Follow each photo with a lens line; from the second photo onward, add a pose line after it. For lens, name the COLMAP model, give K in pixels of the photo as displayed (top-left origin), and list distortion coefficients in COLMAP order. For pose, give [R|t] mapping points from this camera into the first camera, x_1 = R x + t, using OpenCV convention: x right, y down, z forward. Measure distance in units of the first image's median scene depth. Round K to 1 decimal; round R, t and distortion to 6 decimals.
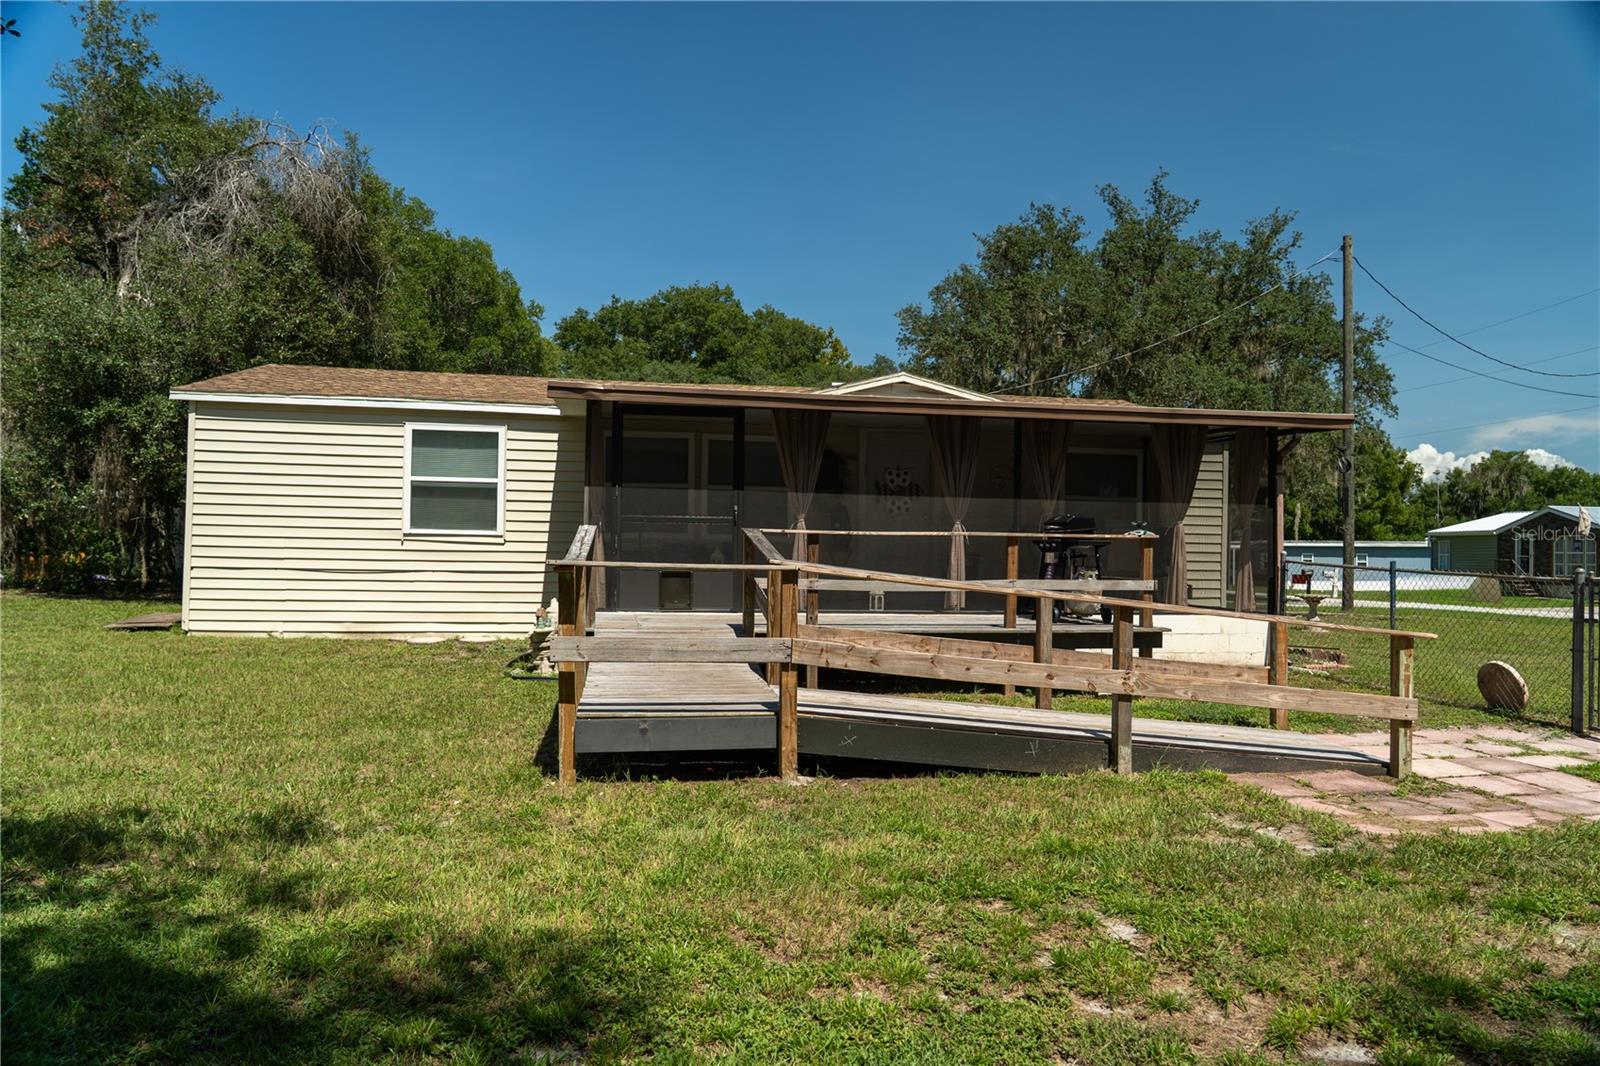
lens RADIAL K [[1095.7, 0, 794.5], [0, 1095.7, 537.2], [0, 0, 1]] dist [-0.019359, 0.014002]
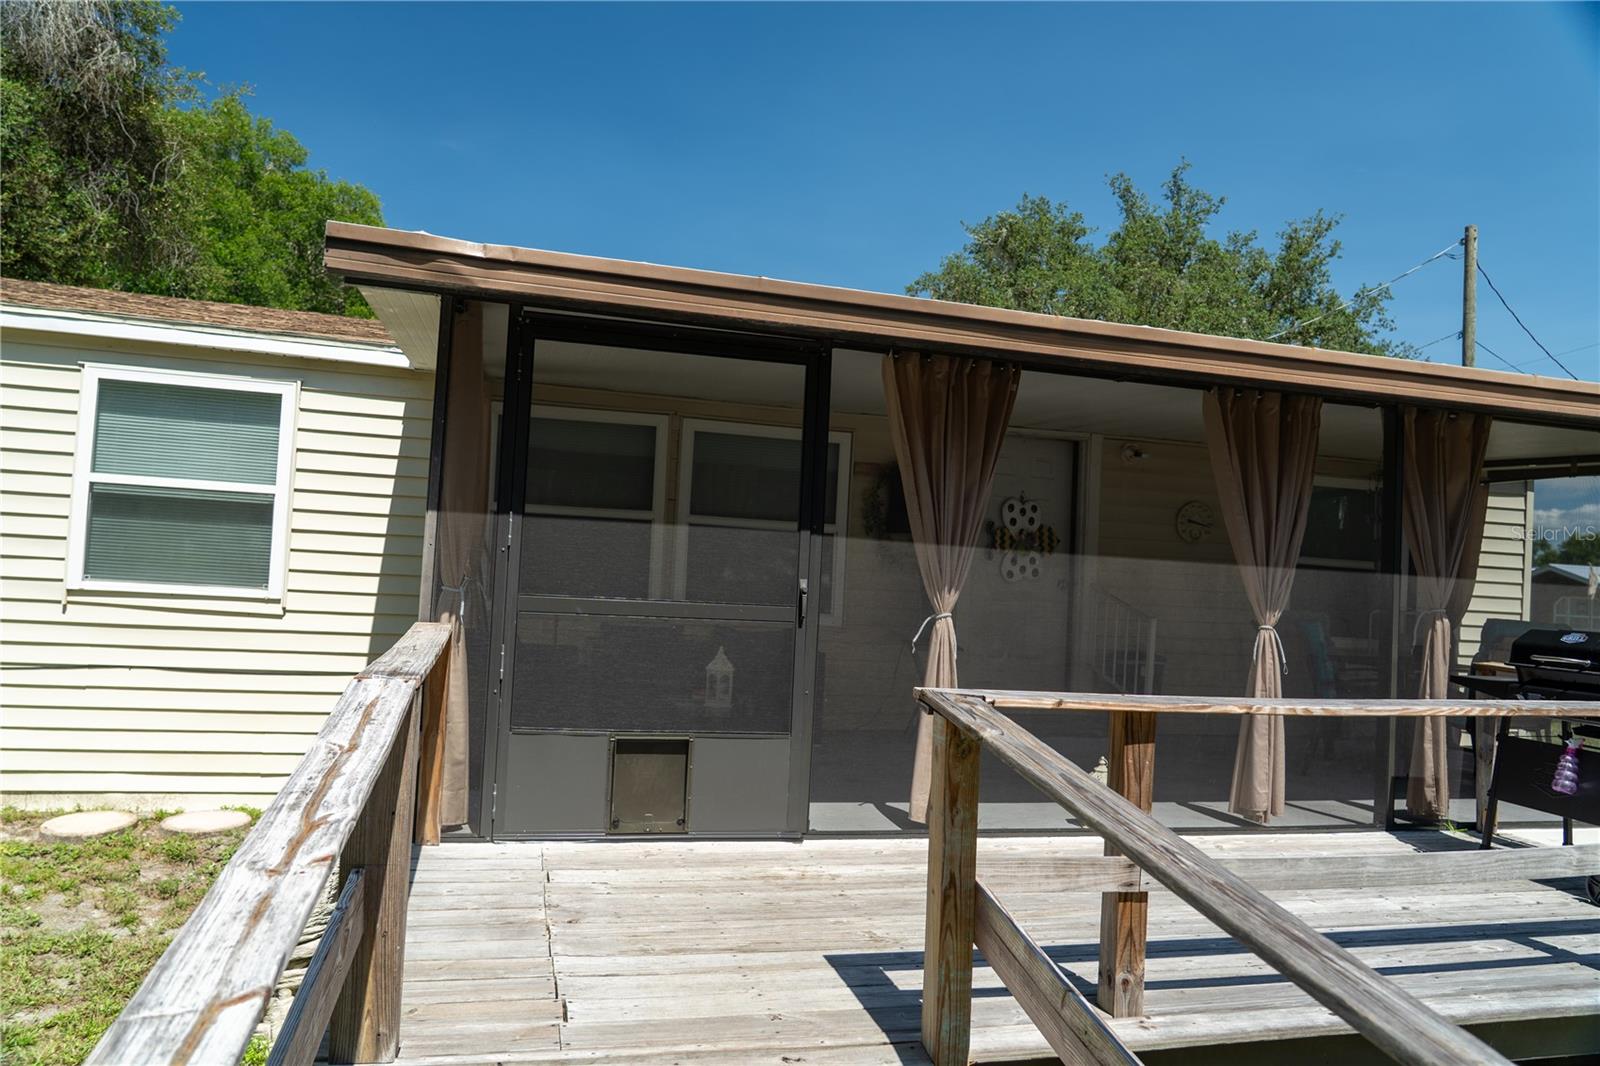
lens RADIAL K [[1095.7, 0, 797.3], [0, 1095.7, 535.4], [0, 0, 1]] dist [-0.019359, 0.014002]
pose [[0.995508, 0.041037, 0.085325, -0.069124], [-0.039290, 0.998984, -0.022056, -0.026970], [-0.086143, 0.018605, 0.996109, 0.445902]]
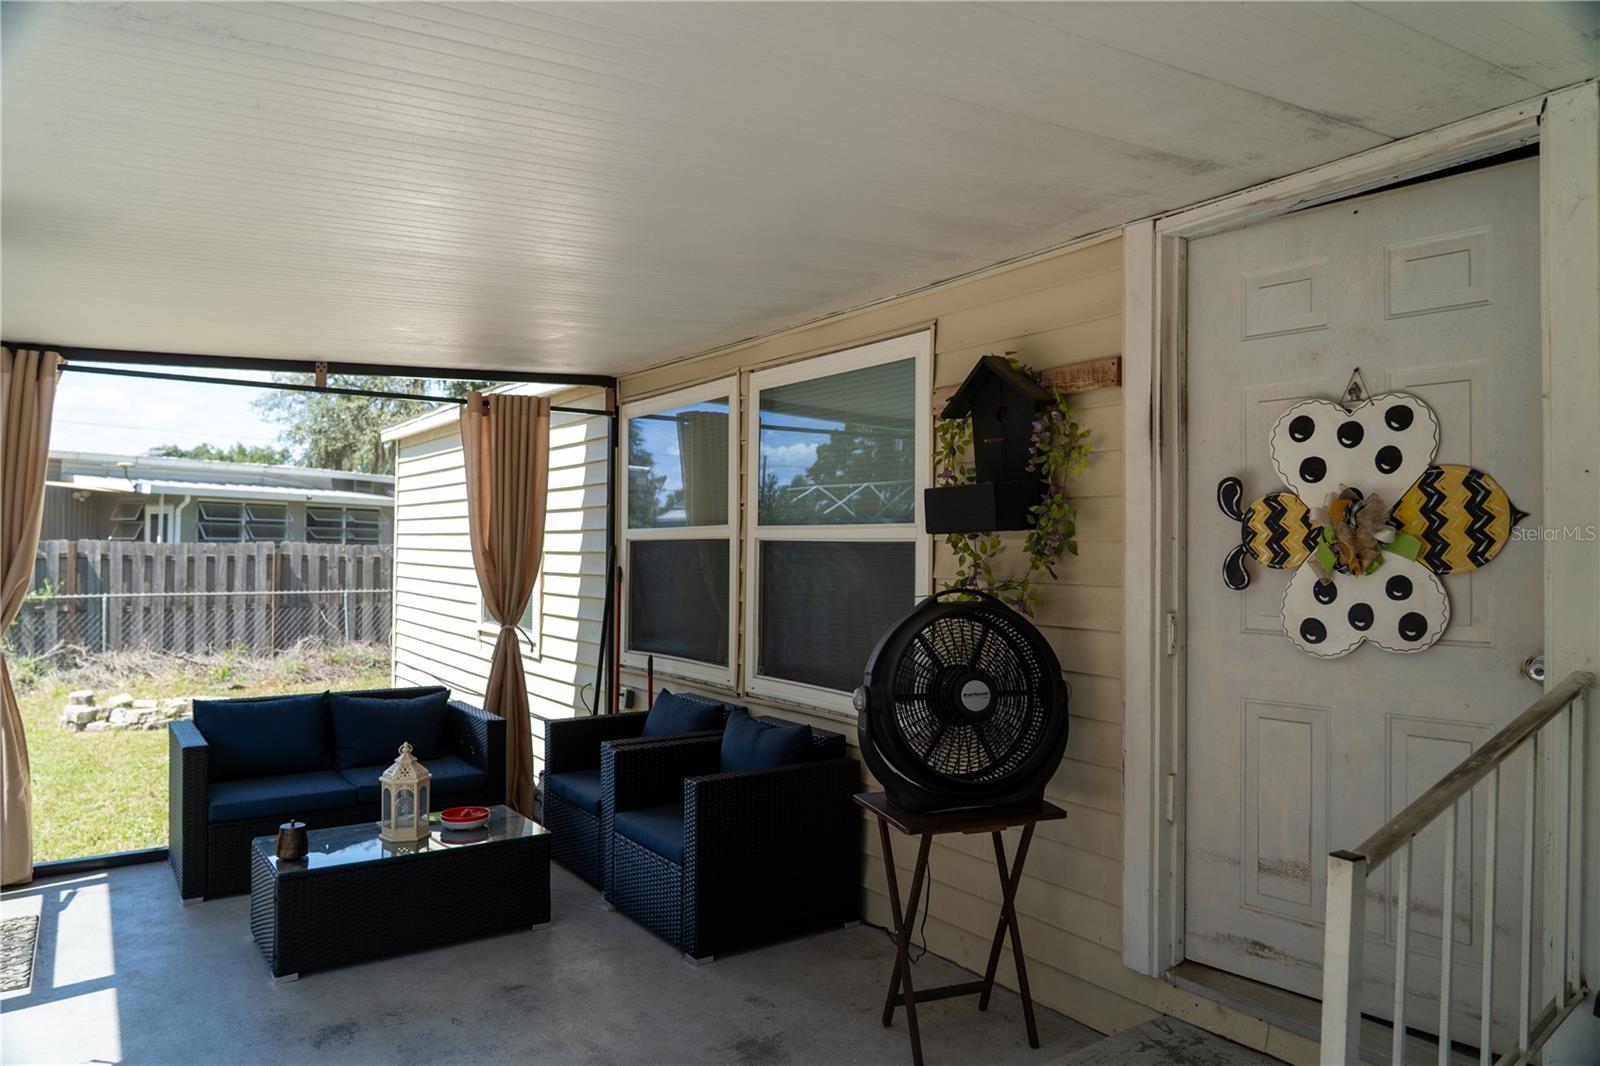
lens RADIAL K [[1095.7, 0, 805.3], [0, 1095.7, 537.9], [0, 0, 1]] dist [-0.019359, 0.014002]
pose [[0.410014, -0.020203, -0.911855, 0.220256], [0.007266, 0.999795, -0.018884, -0.036495], [0.912050, 0.001117, 0.410077, 0.843869]]
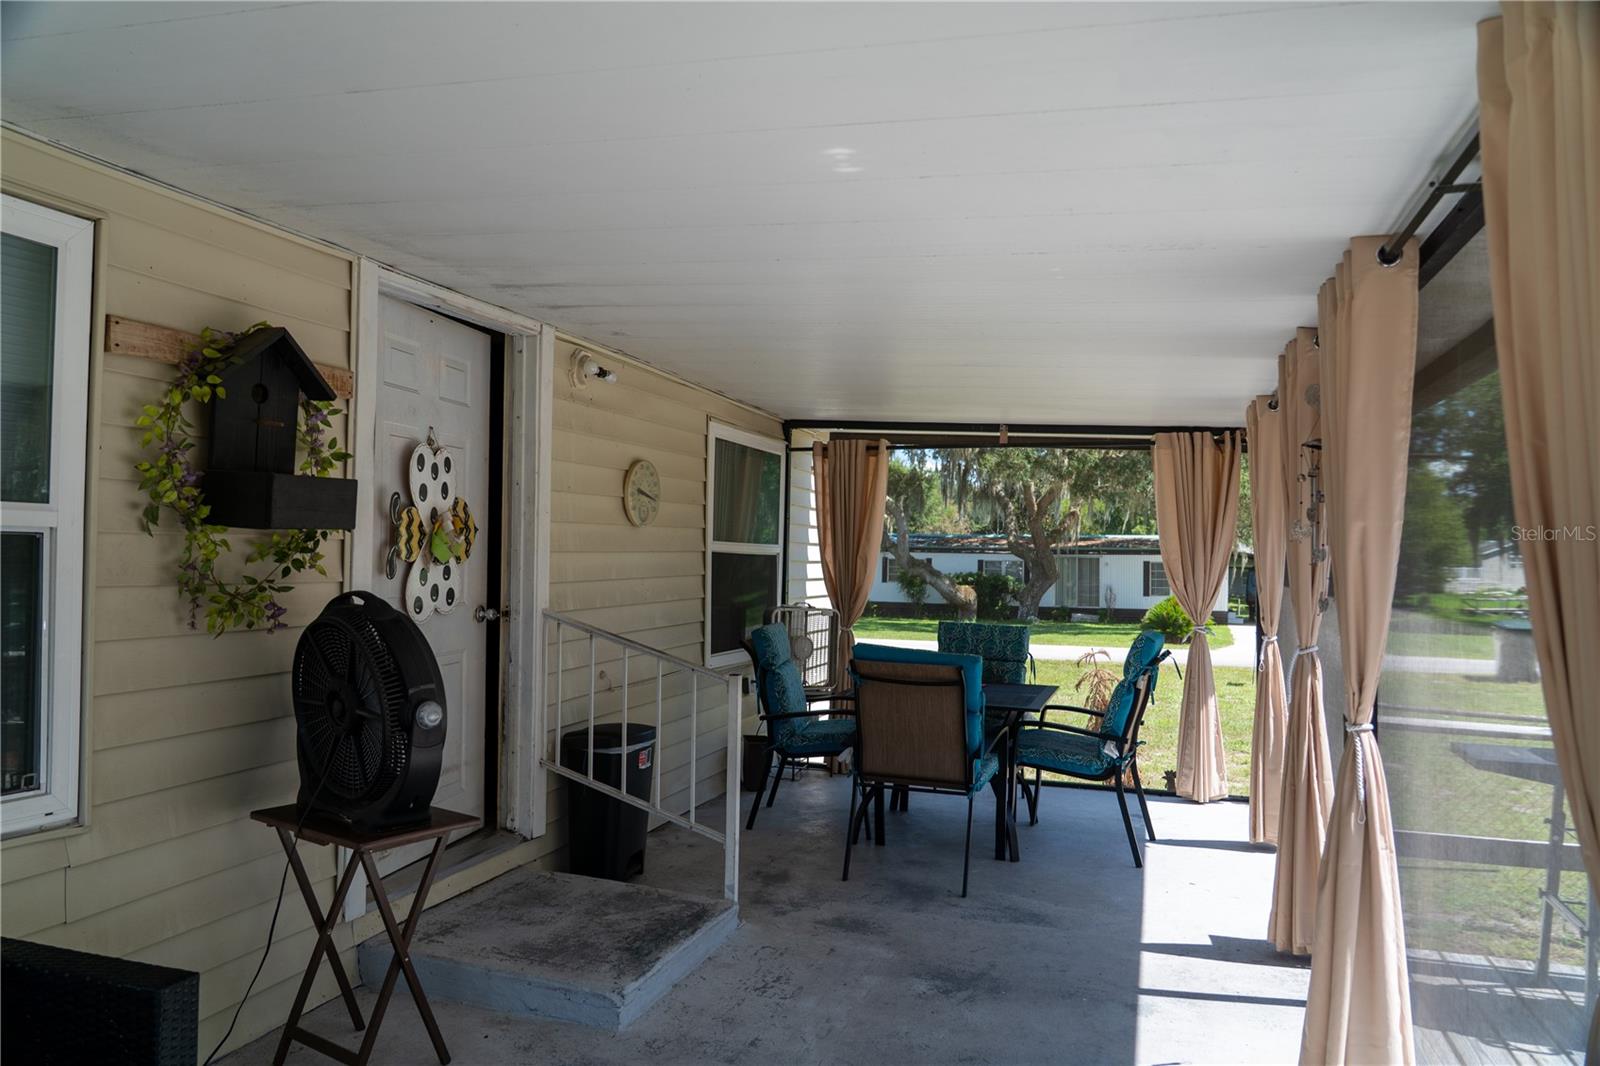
lens RADIAL K [[1095.7, 0, 805.2], [0, 1095.7, 528.5], [0, 0, 1]] dist [-0.019359, 0.014002]
pose [[0.470782, 0.017288, 0.882080, -0.098559], [-0.022400, 0.999720, -0.007638, -0.042165], [-0.881965, -0.016163, 0.471037, 0.792346]]
